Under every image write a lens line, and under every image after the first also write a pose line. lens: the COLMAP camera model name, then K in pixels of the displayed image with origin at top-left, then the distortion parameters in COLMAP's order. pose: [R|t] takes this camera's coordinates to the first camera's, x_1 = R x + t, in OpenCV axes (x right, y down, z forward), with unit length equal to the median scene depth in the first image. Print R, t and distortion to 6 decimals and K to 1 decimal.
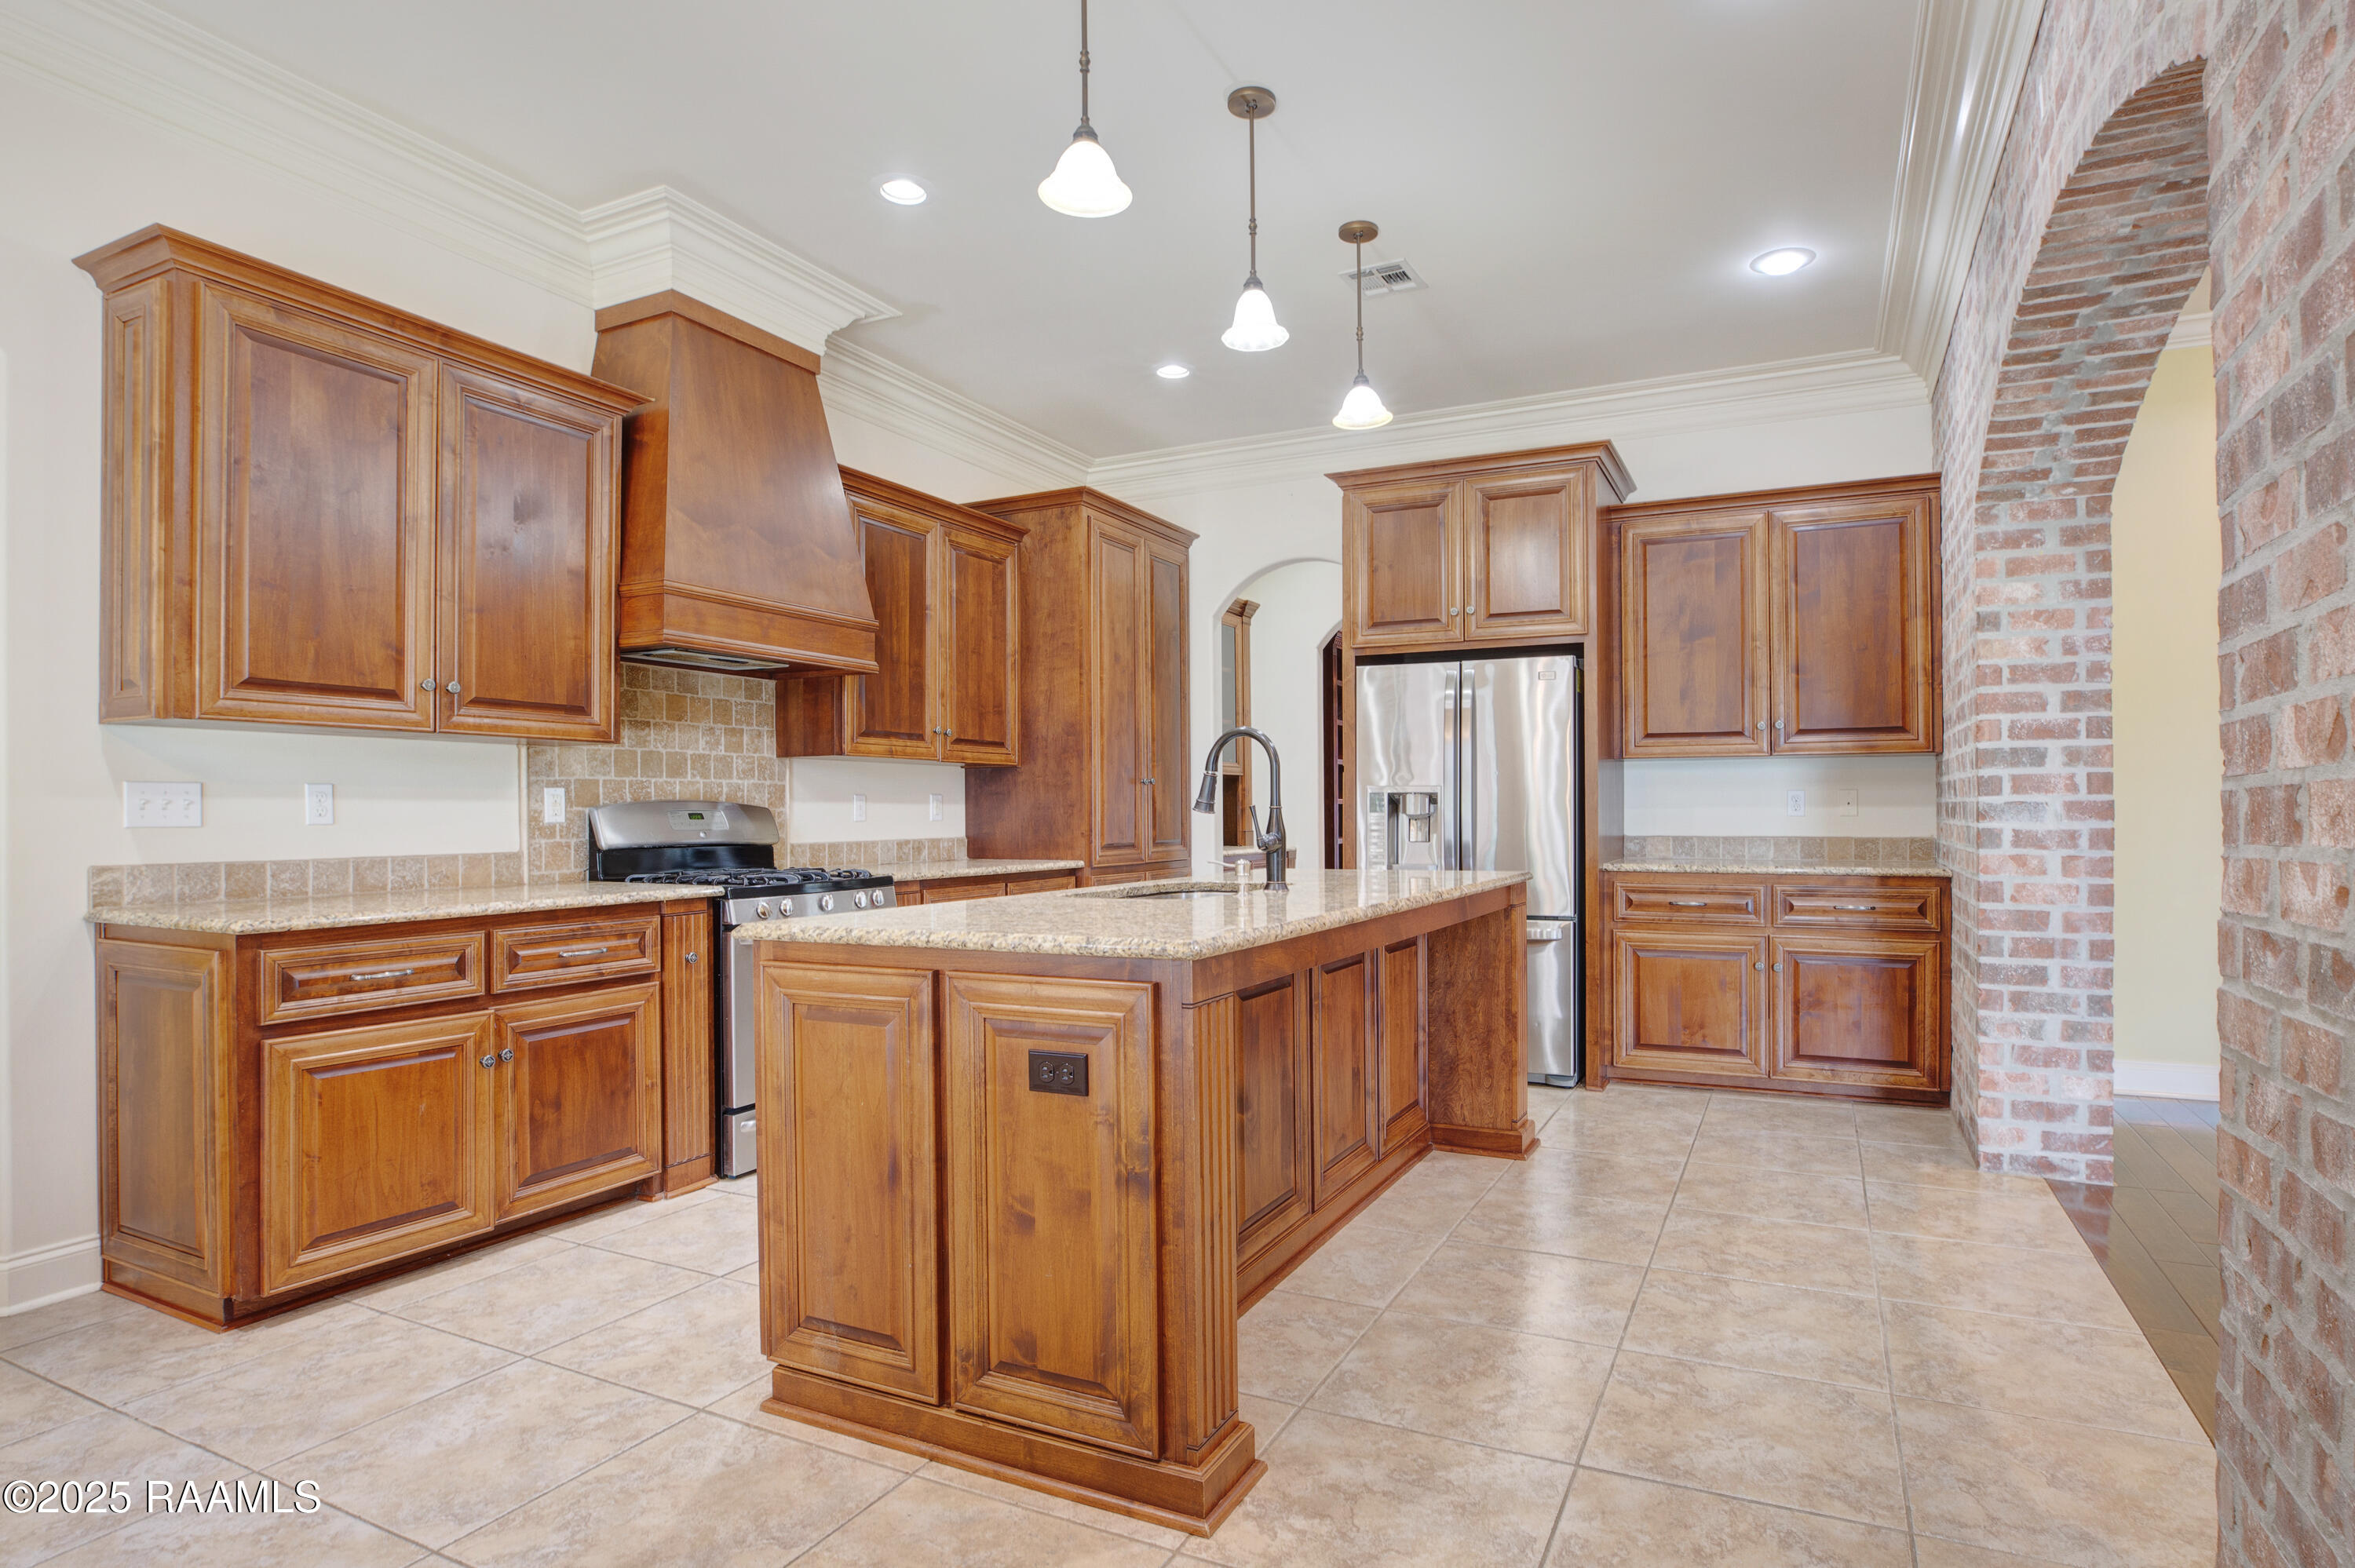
lens RADIAL K [[1232.0, 0, 1234.7], [0, 1232.0, 816.6], [0, 0, 1]] dist [-0.036255, 0.000691]
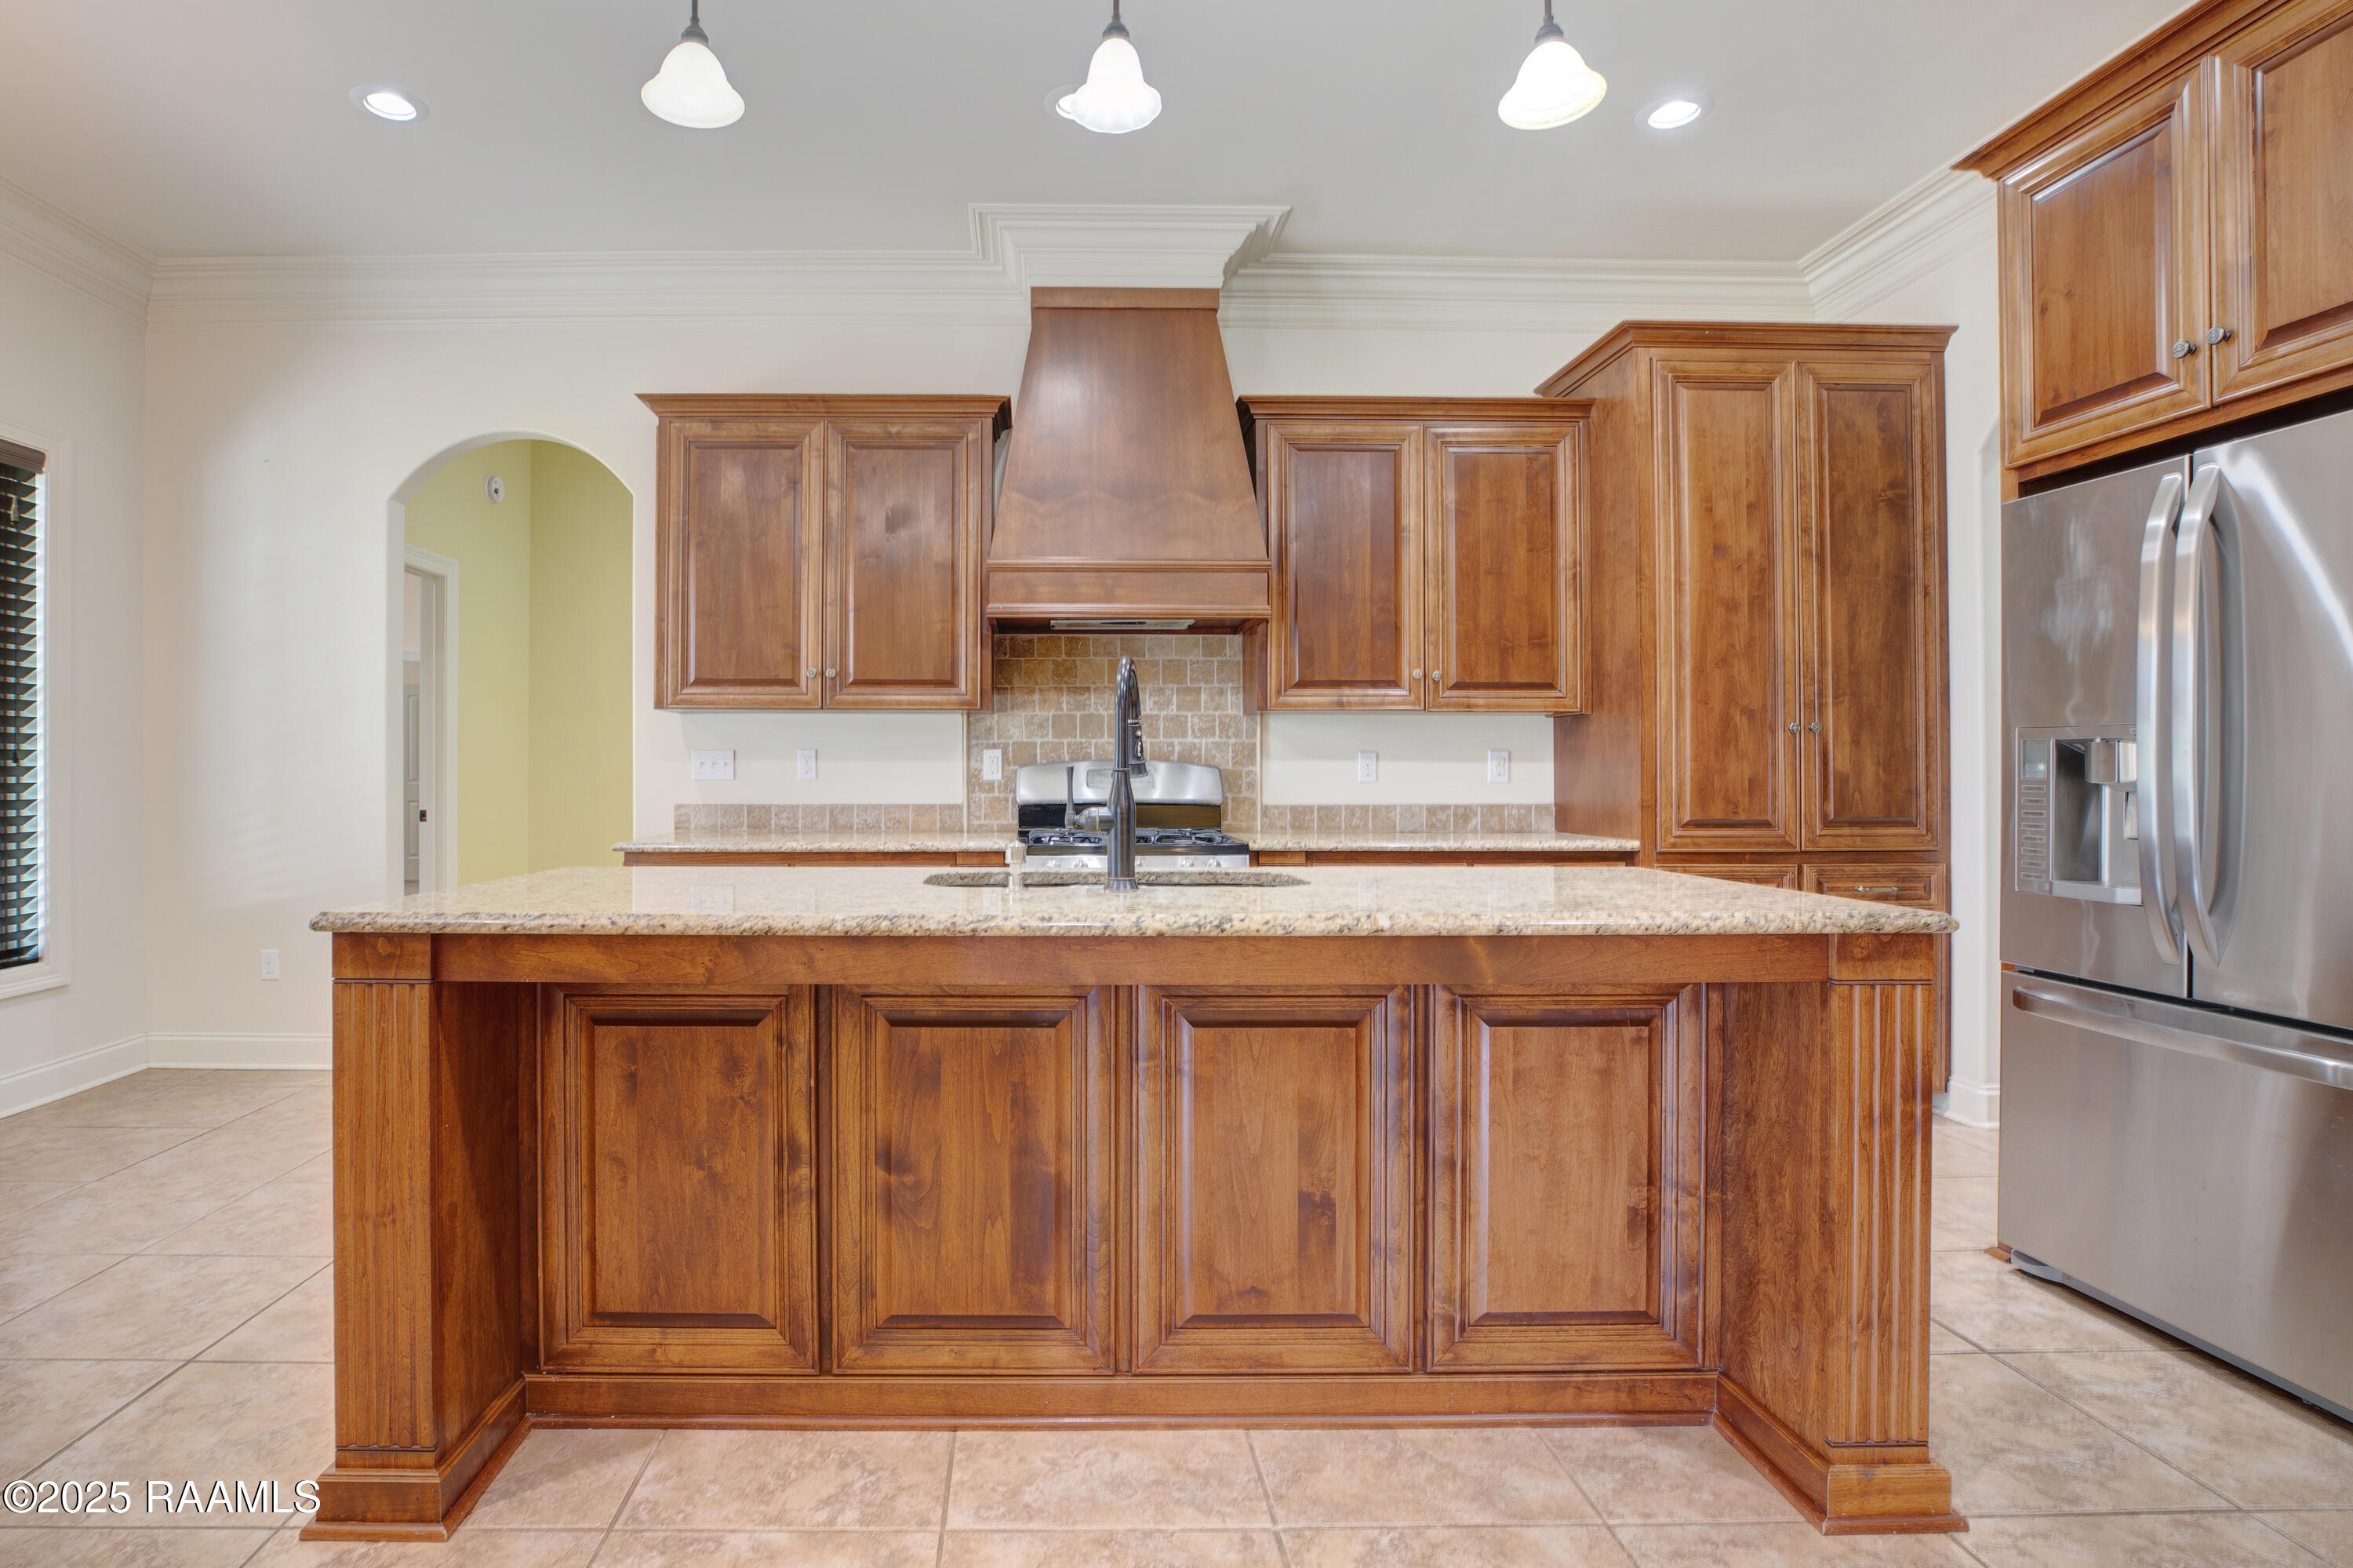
lens RADIAL K [[1261.8, 0, 1186.3], [0, 1261.8, 769.5], [0, 0, 1]] dist [-0.058091, 0.018169]
pose [[0.437804, 0.003403, -0.899064, 0.560421], [-0.006389, 0.999979, 0.000674, -0.006182], [0.899048, 0.005449, 0.437817, 0.595727]]
